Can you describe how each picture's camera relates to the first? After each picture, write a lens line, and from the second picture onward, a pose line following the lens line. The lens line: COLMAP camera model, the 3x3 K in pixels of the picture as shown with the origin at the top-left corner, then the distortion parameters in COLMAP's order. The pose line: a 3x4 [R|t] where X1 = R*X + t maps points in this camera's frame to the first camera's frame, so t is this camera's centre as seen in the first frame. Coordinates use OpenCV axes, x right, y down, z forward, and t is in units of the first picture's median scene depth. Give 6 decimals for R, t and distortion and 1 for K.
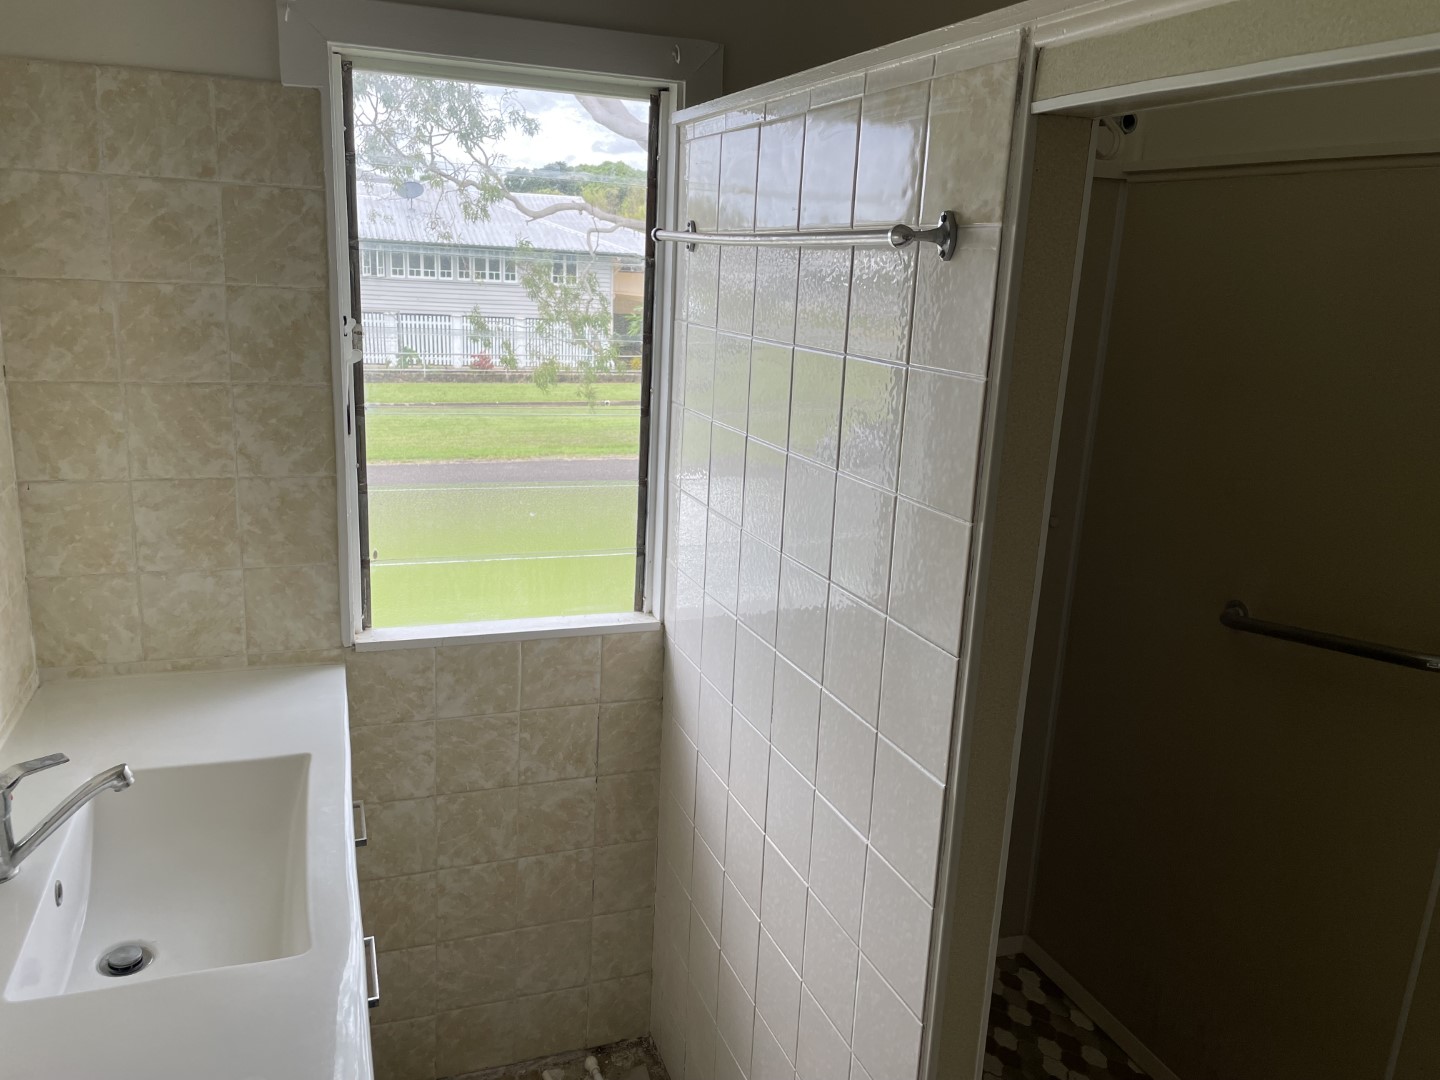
lens RADIAL K [[1102.8, 0, 726.2], [0, 1102.8, 534.8], [0, 0, 1]] dist [0.083888, -0.086877]
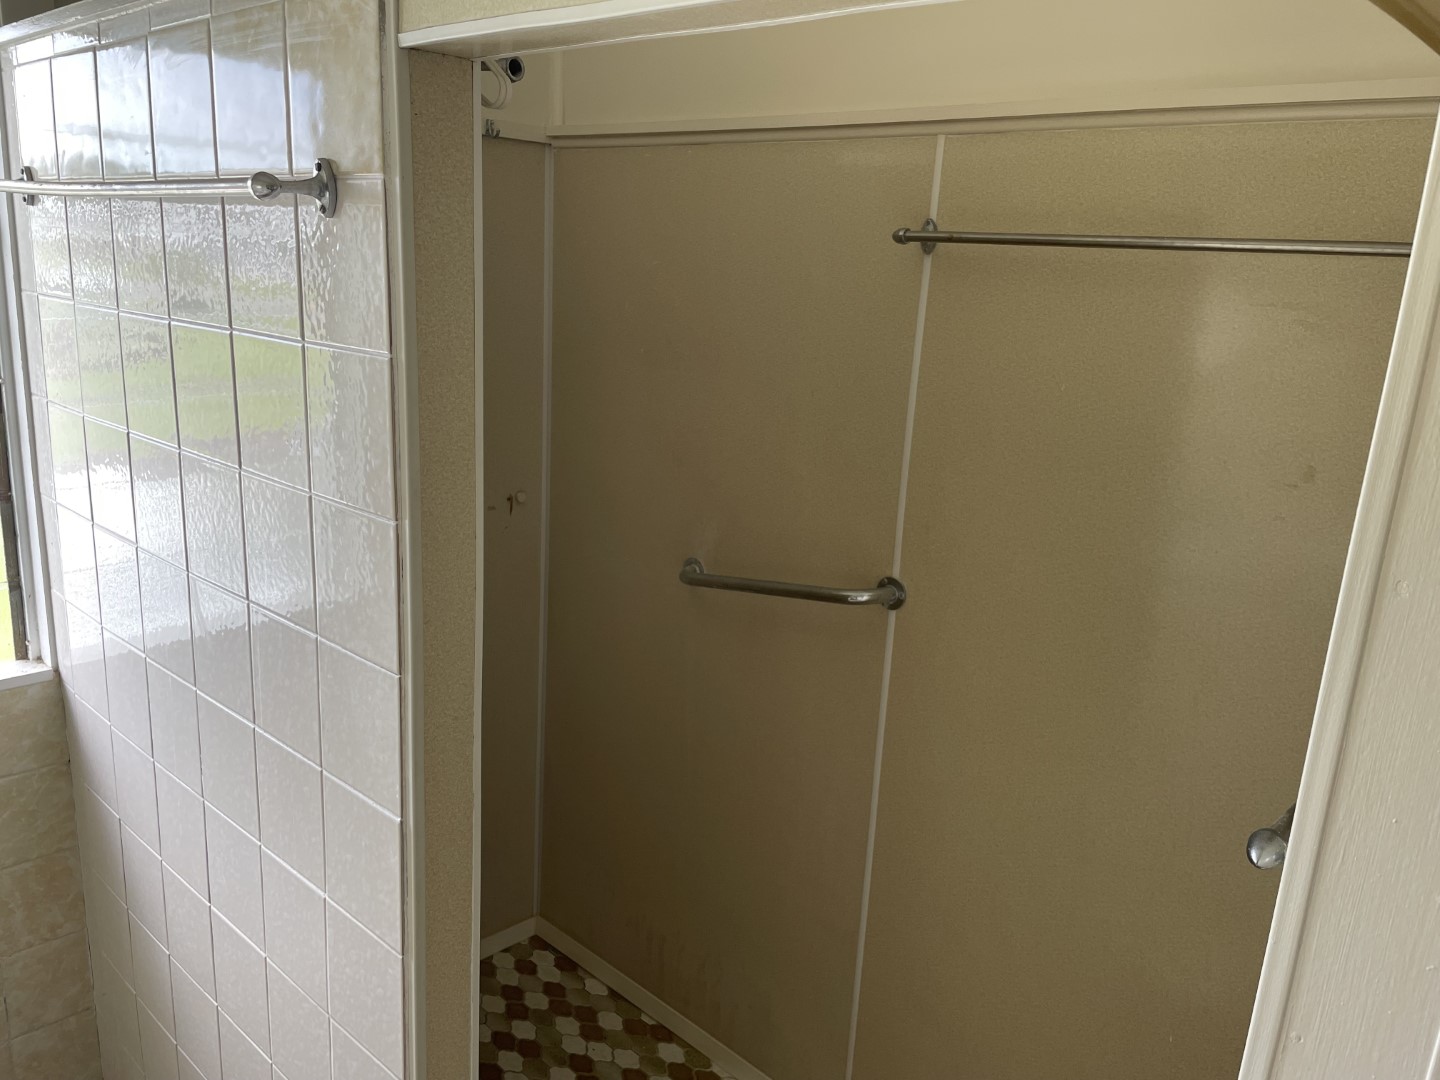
lens RADIAL K [[1102.8, 0, 715.9], [0, 1102.8, 546.8], [0, 0, 1]] dist [0.083888, -0.086877]
pose [[0.901339, -0.115988, 0.417295, 0.064346], [0.100611, 0.993190, 0.058744, -0.013085], [-0.421267, -0.010963, 0.906870, 0.076613]]
